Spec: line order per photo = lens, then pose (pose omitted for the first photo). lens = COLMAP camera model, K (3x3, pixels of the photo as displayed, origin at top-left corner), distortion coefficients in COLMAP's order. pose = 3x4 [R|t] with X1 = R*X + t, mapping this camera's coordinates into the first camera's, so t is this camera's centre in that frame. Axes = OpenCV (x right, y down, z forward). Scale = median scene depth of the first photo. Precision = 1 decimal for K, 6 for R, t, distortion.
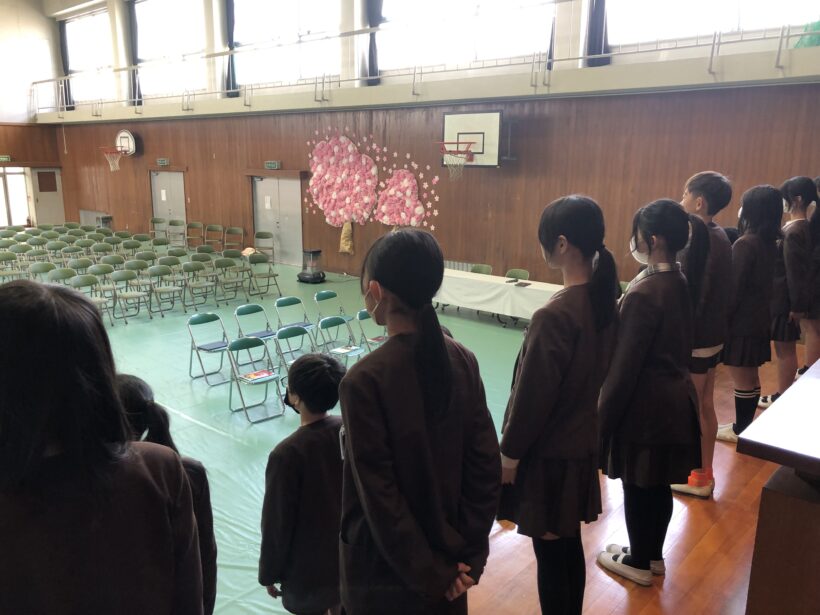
lens RADIAL K [[654.6, 0, 410.0], [0, 654.6, 290.2], [0, 0, 1]] dist [0.048479, -0.006202]
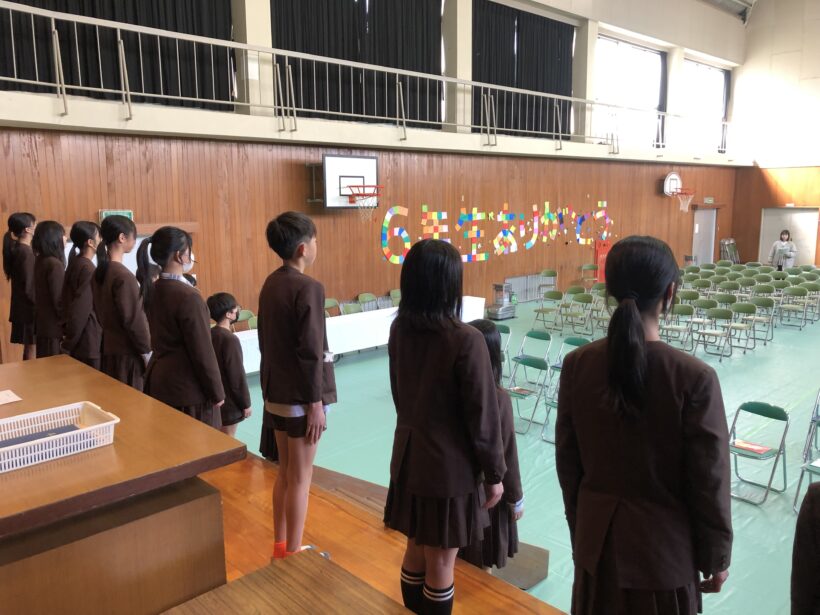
lens RADIAL K [[665.4, 0, 397.8], [0, 665.4, 309.9], [0, 0, 1]] dist [0.054031, -0.006041]
pose [[0.085097, -0.171058, 0.981579, -0.775180], [0.210008, 0.966101, 0.150154, -0.143010], [-0.973989, 0.193362, 0.118135, 0.676034]]
